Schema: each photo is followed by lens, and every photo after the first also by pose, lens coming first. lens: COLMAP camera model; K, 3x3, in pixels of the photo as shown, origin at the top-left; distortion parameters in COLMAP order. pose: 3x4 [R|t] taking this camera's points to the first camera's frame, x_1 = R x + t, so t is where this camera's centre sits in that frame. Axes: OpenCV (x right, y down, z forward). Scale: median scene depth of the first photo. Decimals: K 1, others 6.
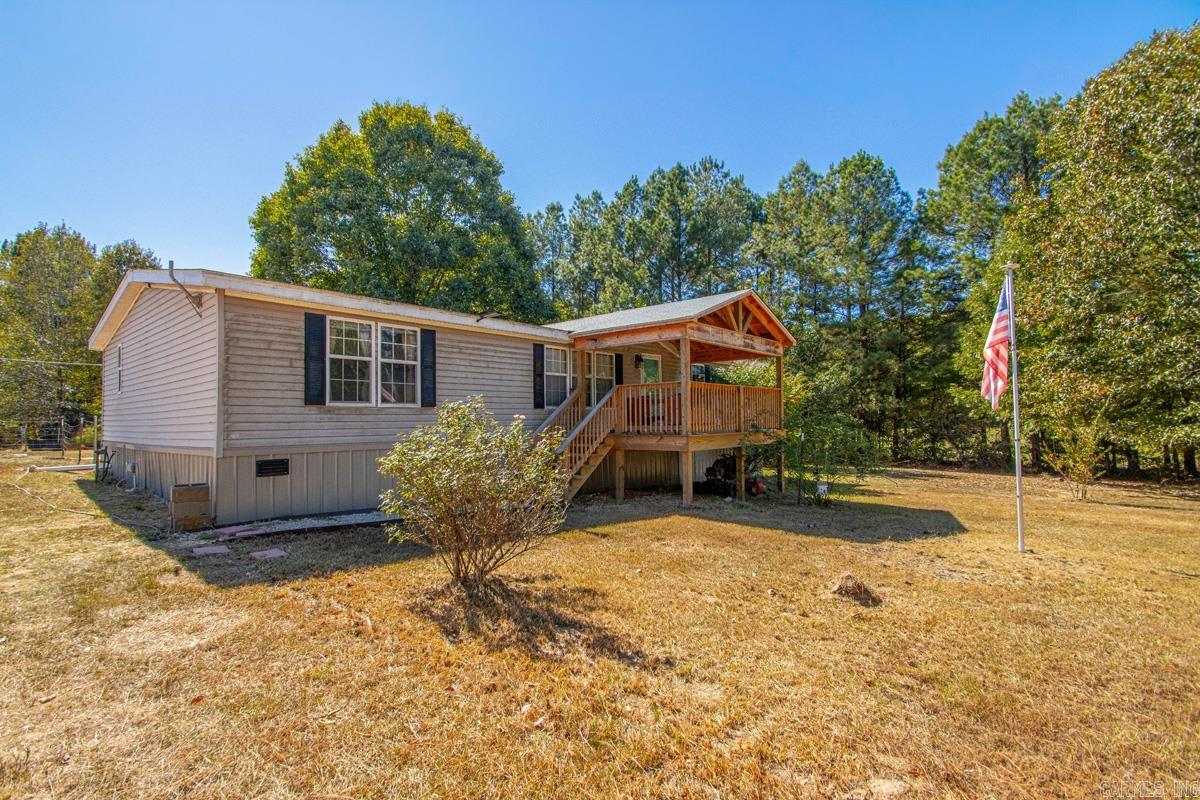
lens RADIAL K [[559.9, 0, 585.1], [0, 559.9, 405.6], [0, 0, 1]] dist [0.020117, -0.018214]
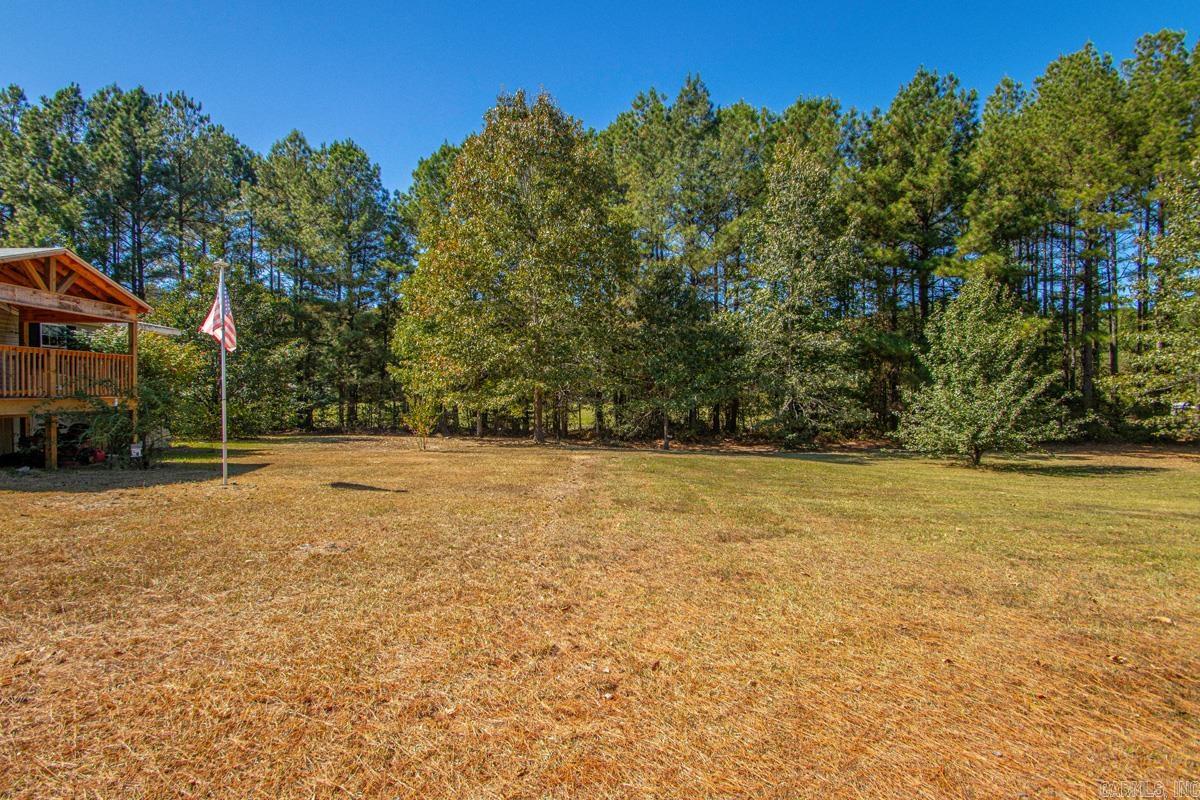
lens RADIAL K [[559.9, 0, 585.1], [0, 559.9, 405.6], [0, 0, 1]] dist [0.020117, -0.018214]
pose [[0.739537, -0.005307, 0.673095, 0.097206], [-0.022950, 0.999189, 0.033094, 0.002279], [-0.672724, -0.039922, 0.738816, -0.094588]]
